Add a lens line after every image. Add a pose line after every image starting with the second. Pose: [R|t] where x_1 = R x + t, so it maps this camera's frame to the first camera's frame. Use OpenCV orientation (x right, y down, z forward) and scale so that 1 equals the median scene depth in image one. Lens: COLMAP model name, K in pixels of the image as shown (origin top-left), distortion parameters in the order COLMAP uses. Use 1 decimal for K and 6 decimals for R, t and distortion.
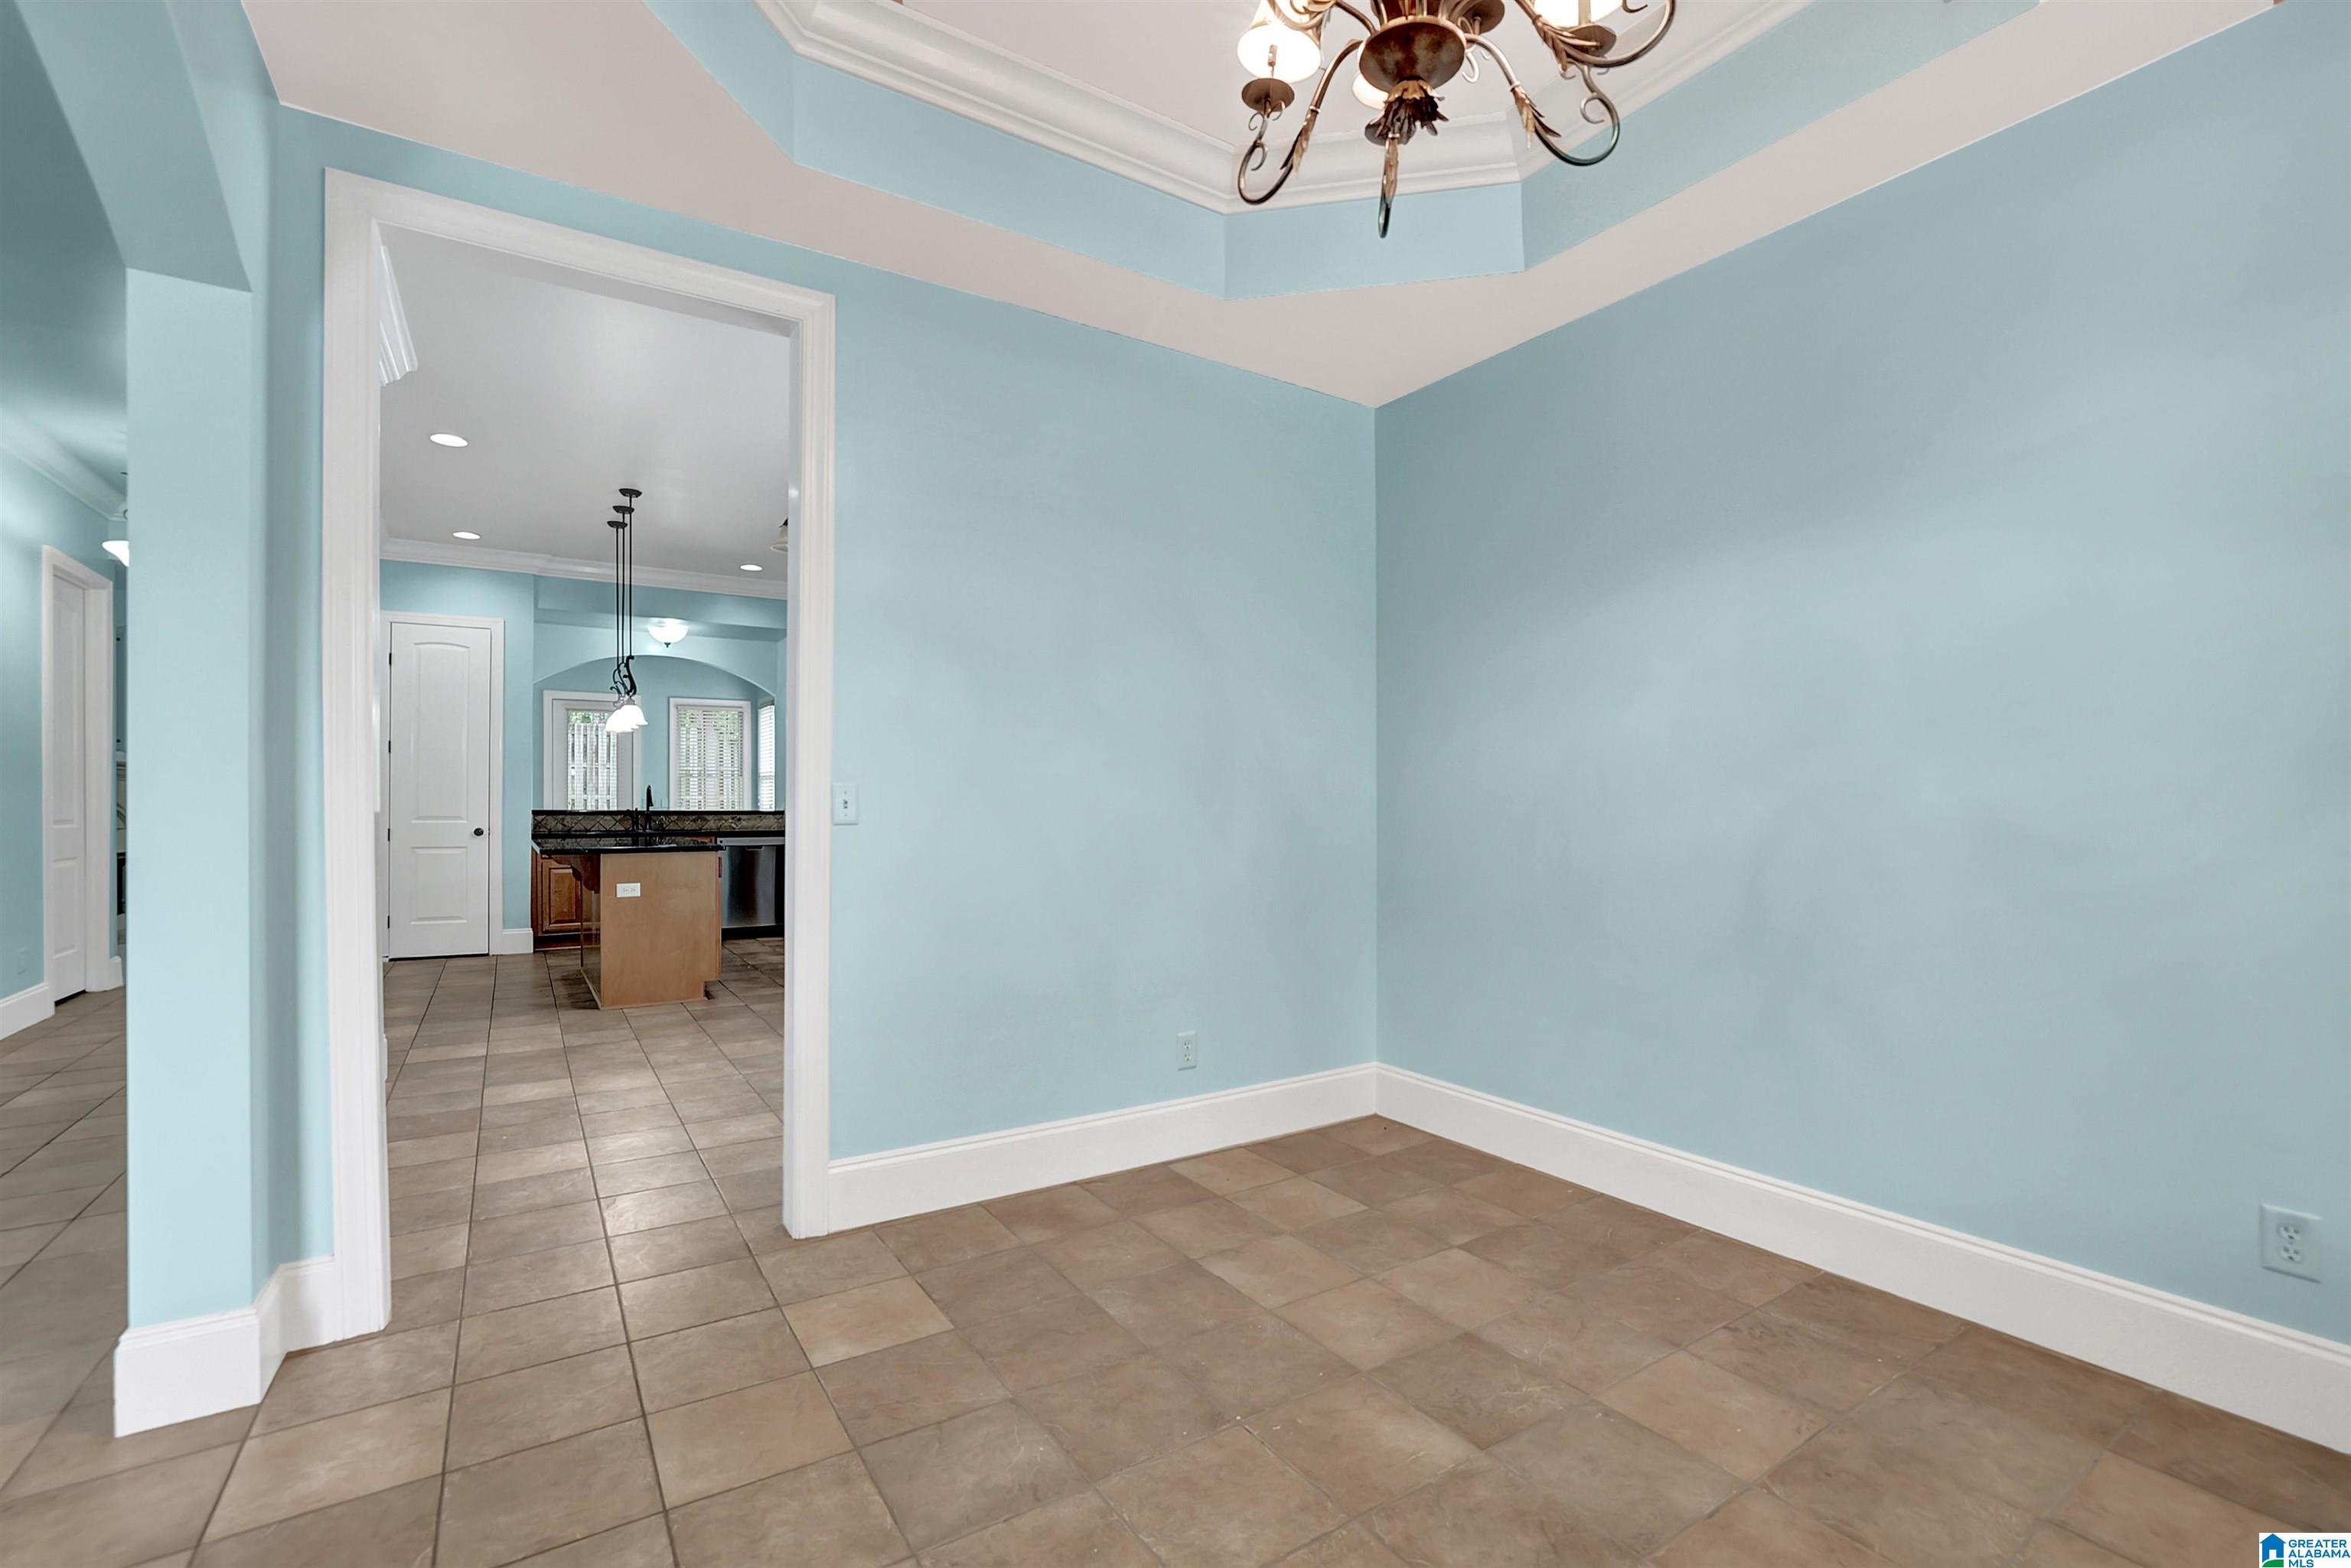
lens RADIAL K [[1023.6, 0, 1176.2], [0, 1023.6, 800.8], [0, 0, 1]] dist [-0.039327, 0.012411]
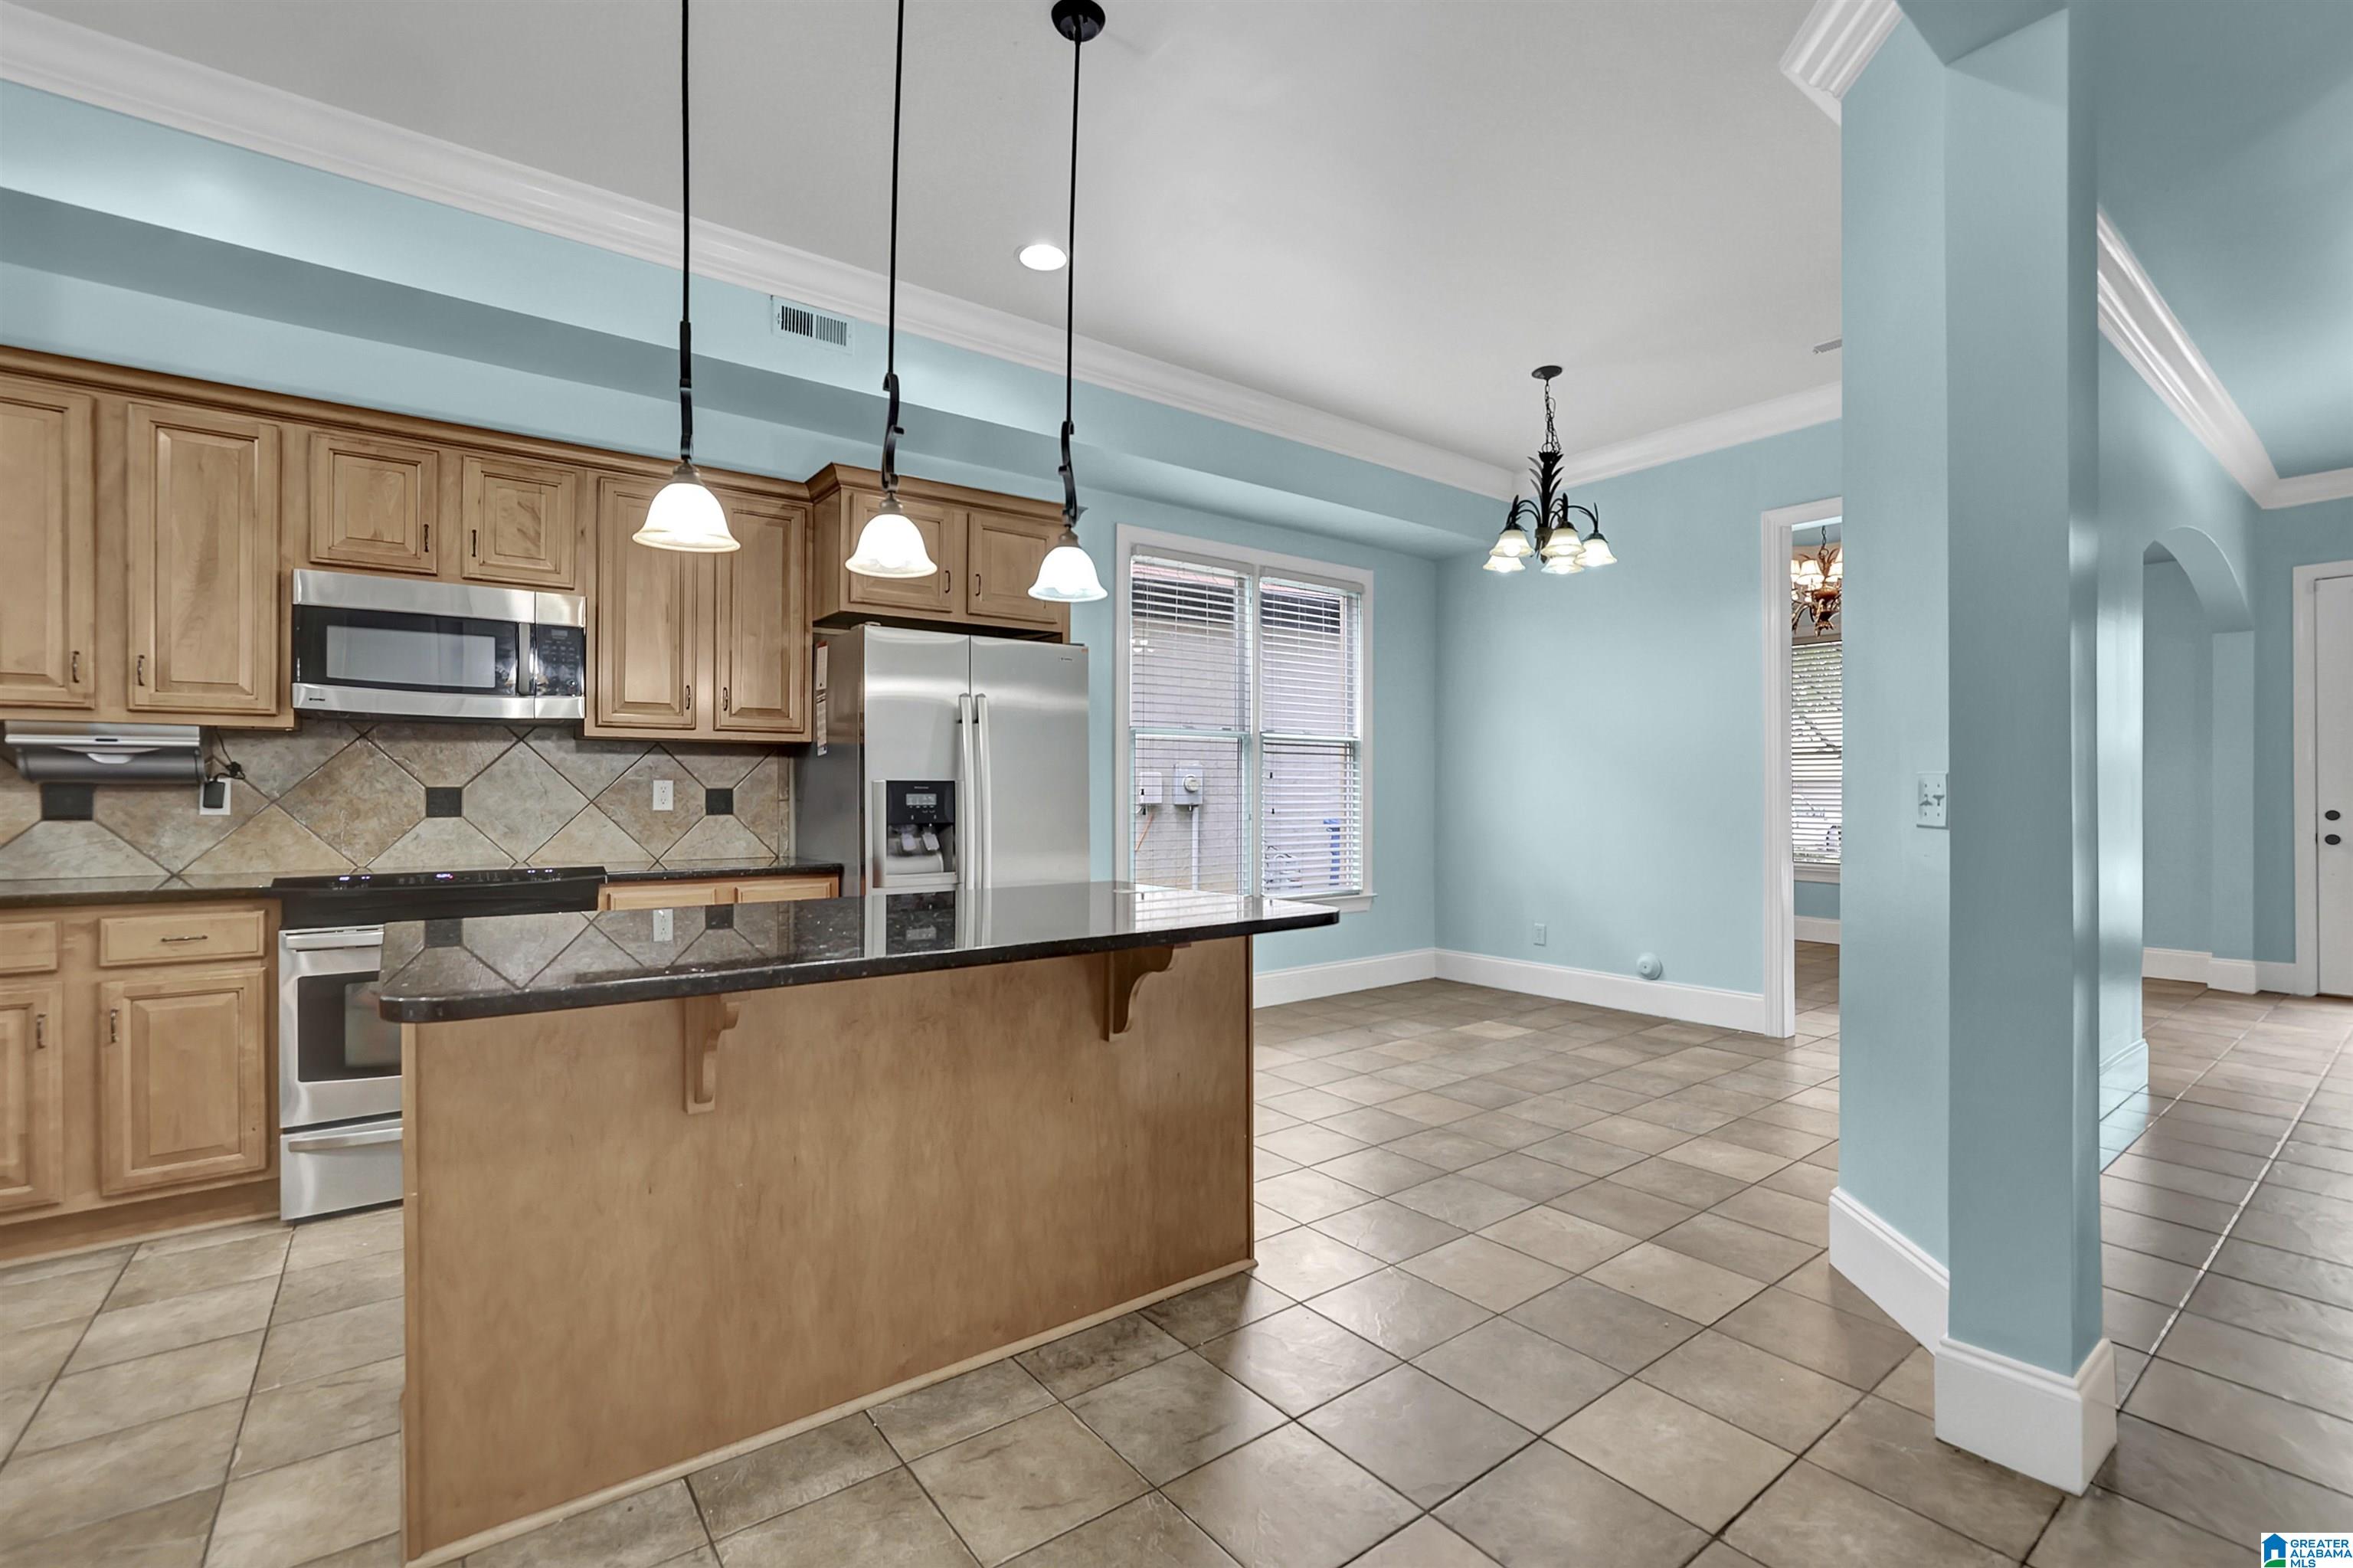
lens RADIAL K [[1024.5, 0, 1176.9], [0, 1024.5, 786.1], [0, 0, 1]] dist [-0.039327, 0.012411]
pose [[-0.062166, 0.008984, 0.998025, -1.679690], [-0.000705, 0.999959, -0.009045, 0.005675], [-0.998066, -0.001266, -0.062157, 1.766287]]
